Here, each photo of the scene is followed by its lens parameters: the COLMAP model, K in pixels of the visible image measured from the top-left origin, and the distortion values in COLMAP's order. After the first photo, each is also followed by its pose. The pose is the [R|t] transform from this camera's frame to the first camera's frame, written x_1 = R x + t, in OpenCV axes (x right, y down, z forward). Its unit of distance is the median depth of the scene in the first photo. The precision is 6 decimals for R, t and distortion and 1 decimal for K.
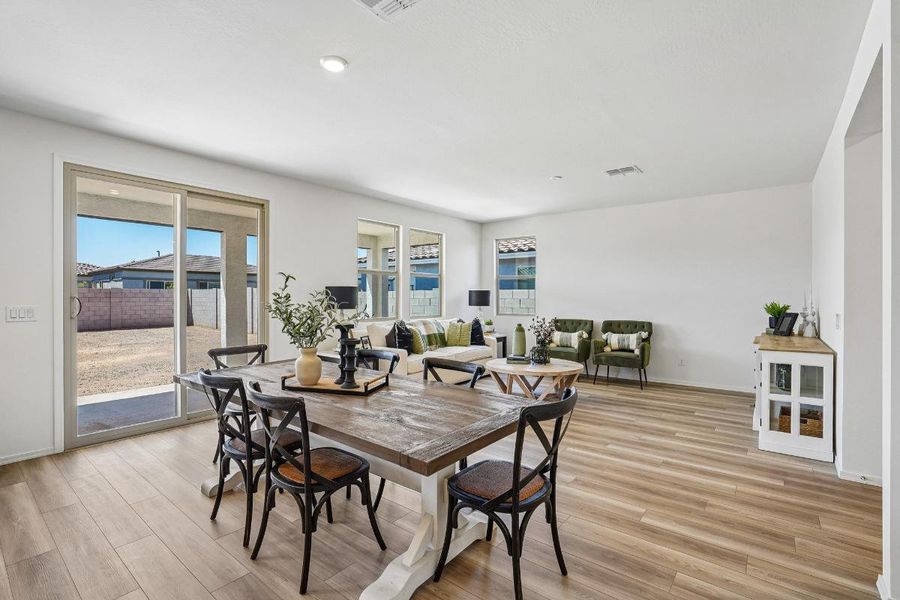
lens RADIAL K [[400.8, 0, 453.4], [0, 400.8, 298.0], [0, 0, 1]] dist [-0.013297, -0.000092]
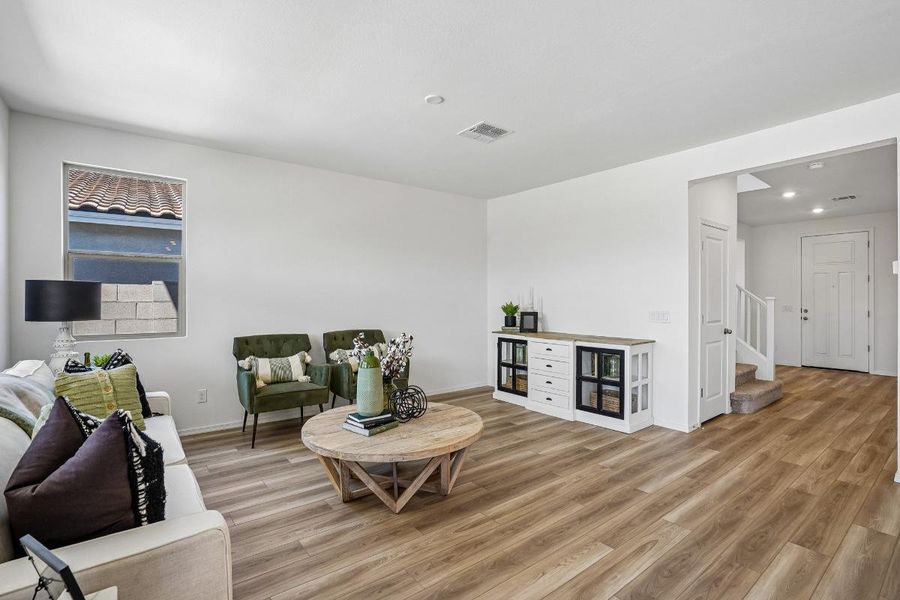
lens RADIAL K [[418.9, 0, 444.0], [0, 418.9, 301.0], [0, 0, 1]] dist [-0.035153, 0.001809]
pose [[0.263839, -0.008261, 0.964531, -0.271490], [0.003705, 0.999965, 0.007552, -0.001511], [-0.964560, 0.001581, 0.263860, 0.667335]]
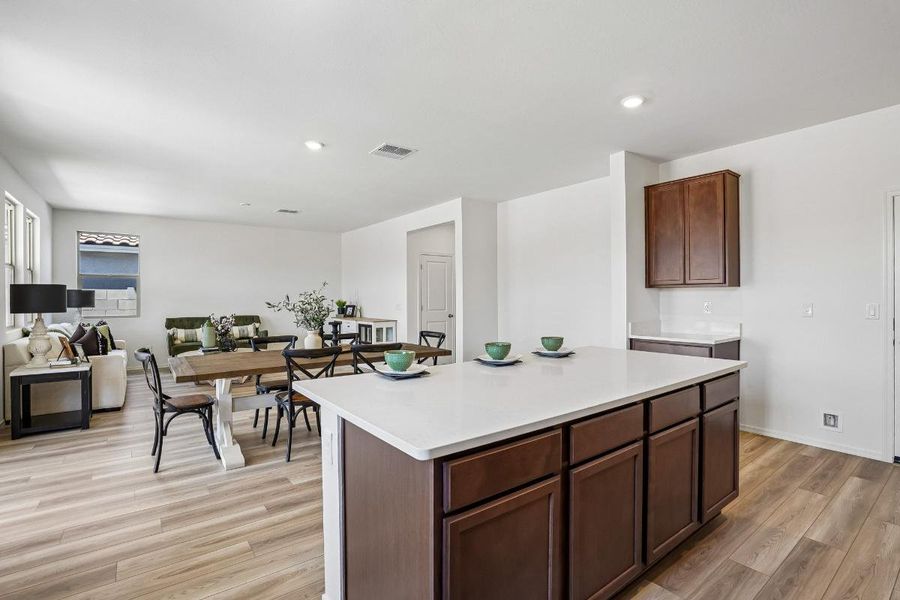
lens RADIAL K [[420.1, 0, 437.1], [0, 420.1, 300.2], [0, 0, 1]] dist [-0.034622, 0.000440]
pose [[0.284803, -0.008138, 0.958552, -0.678826], [0.005335, 0.999962, 0.006905, 0.003106], [-0.958571, 0.003147, 0.284835, 0.031382]]
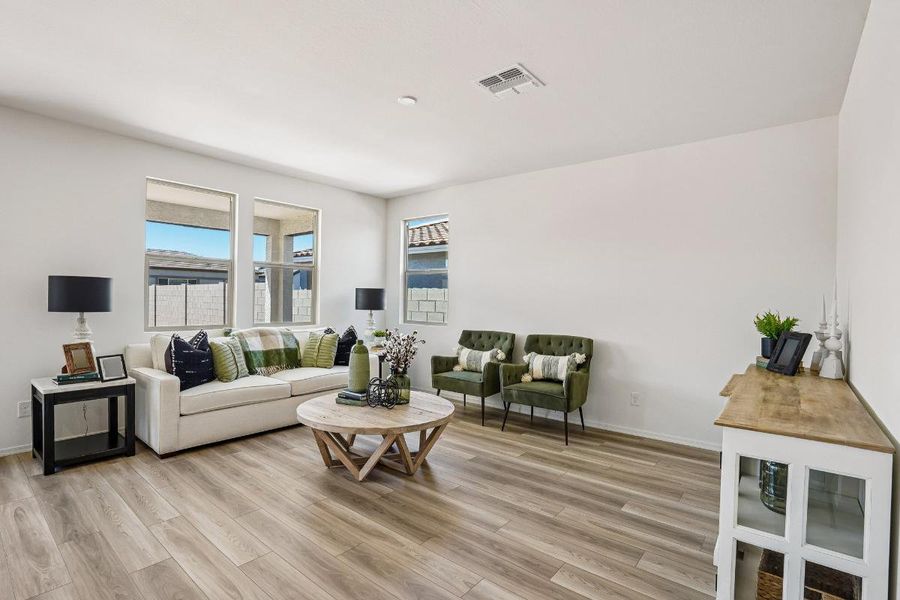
lens RADIAL K [[418.9, 0, 444.0], [0, 418.9, 301.0], [0, 0, 1]] dist [-0.035153, 0.001809]
pose [[0.999547, 0.016291, -0.025321, 0.267803], [-0.016272, 0.999867, 0.000947, 0.000725], [0.025334, -0.000534, 0.999679, 0.303149]]
